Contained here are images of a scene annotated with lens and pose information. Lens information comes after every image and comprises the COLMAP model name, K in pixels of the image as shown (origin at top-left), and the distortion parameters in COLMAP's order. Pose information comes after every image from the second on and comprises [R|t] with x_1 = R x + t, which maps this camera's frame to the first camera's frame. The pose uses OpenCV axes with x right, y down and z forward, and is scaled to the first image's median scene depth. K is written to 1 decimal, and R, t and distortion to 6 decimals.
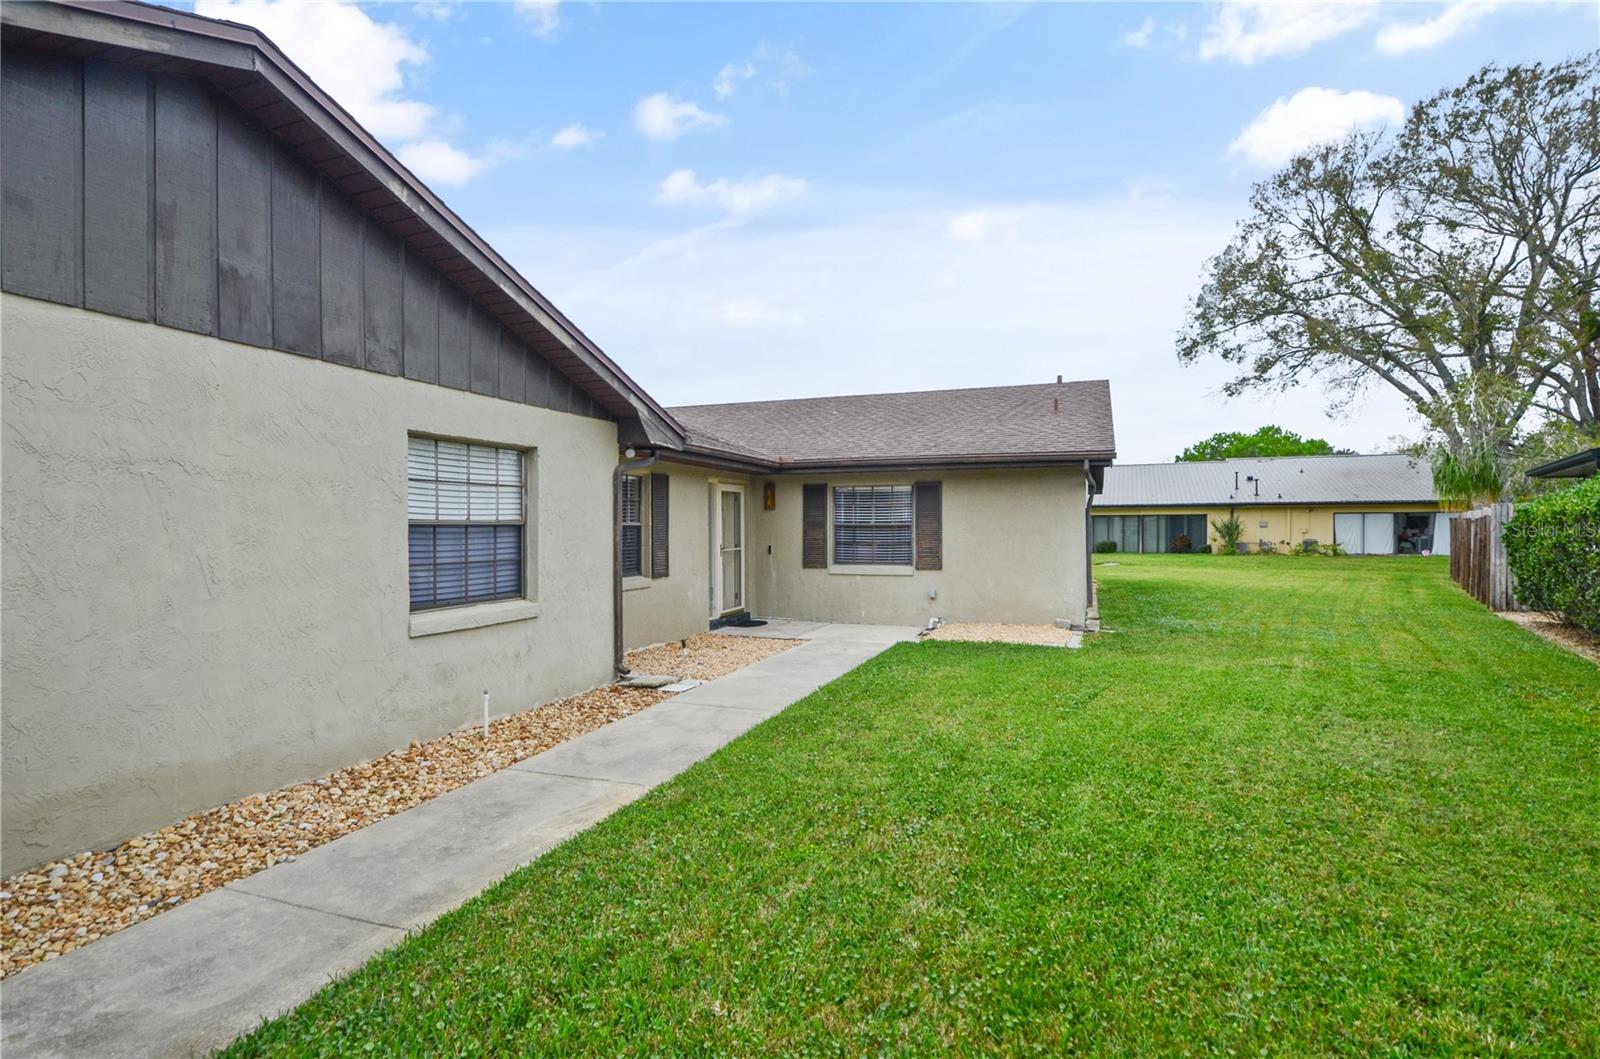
lens RADIAL K [[780.6, 0, 800.0], [0, 780.6, 545.7], [0, 0, 1]] dist [-0.001593, -0.001097]
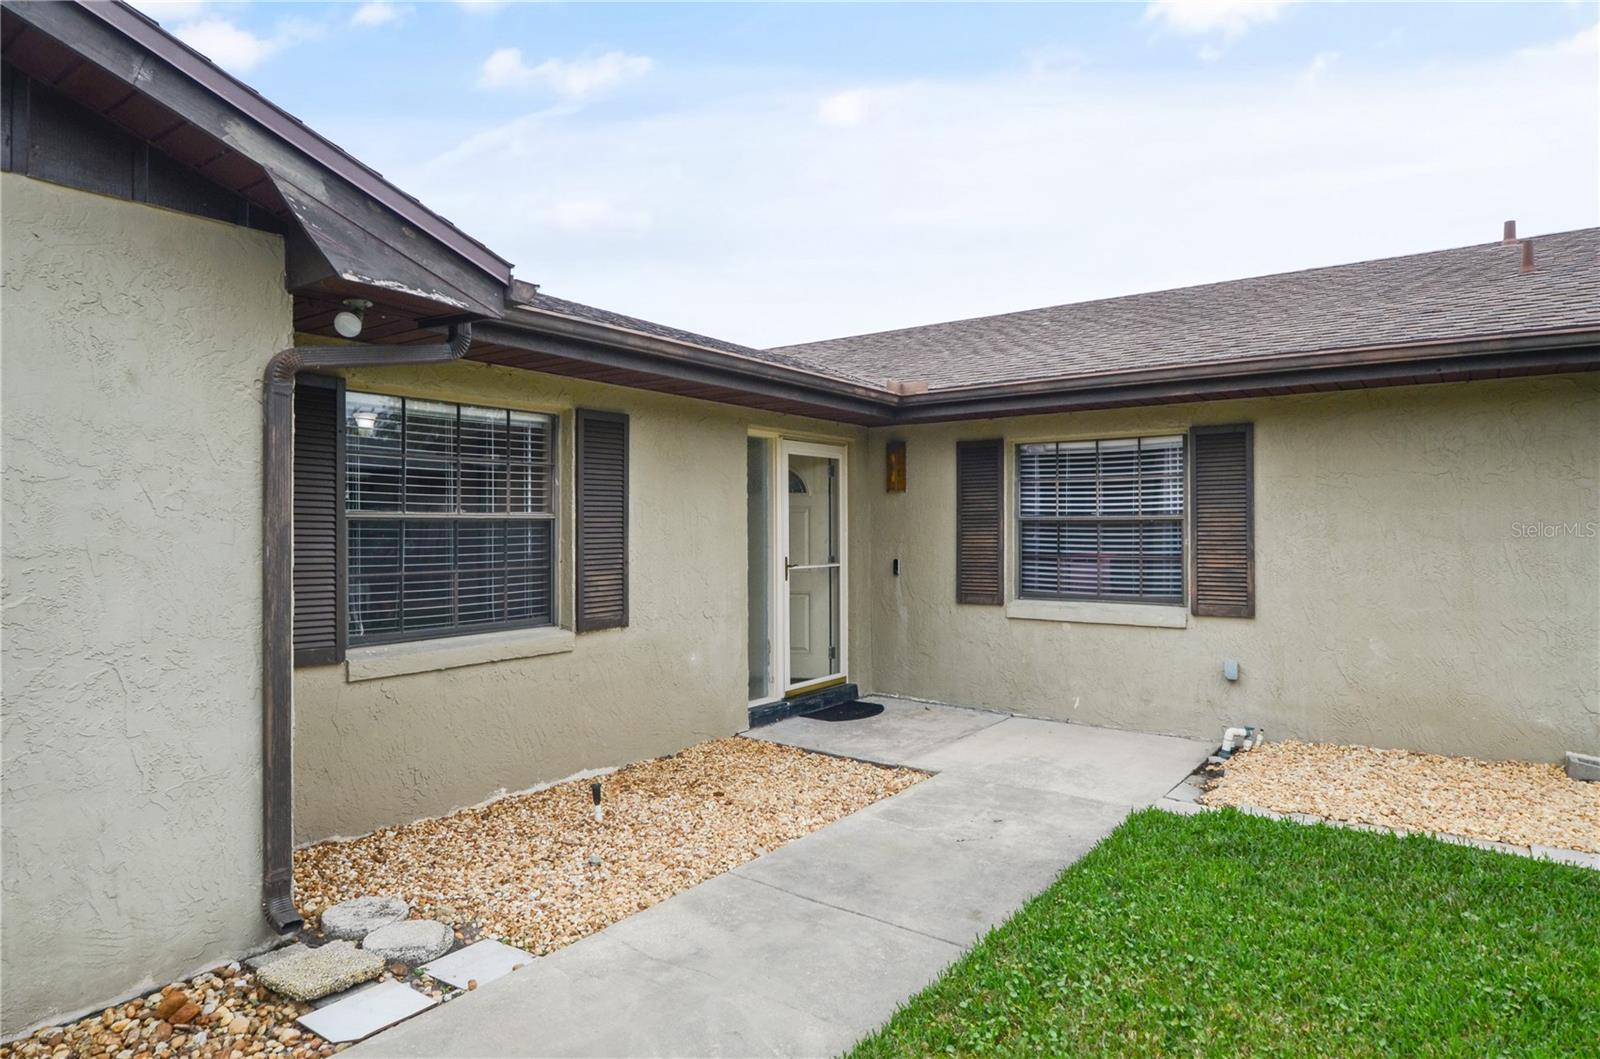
lens RADIAL K [[925.6, 0, 800.0], [0, 925.6, 529.5], [0, 0, 1]] dist [0.000356, -0.000897]
pose [[0.962535, 0.002344, -0.271148, 0.069718], [-0.007945, 0.999777, -0.019558, -0.007684], [0.271042, 0.020980, 0.962339, 0.388737]]
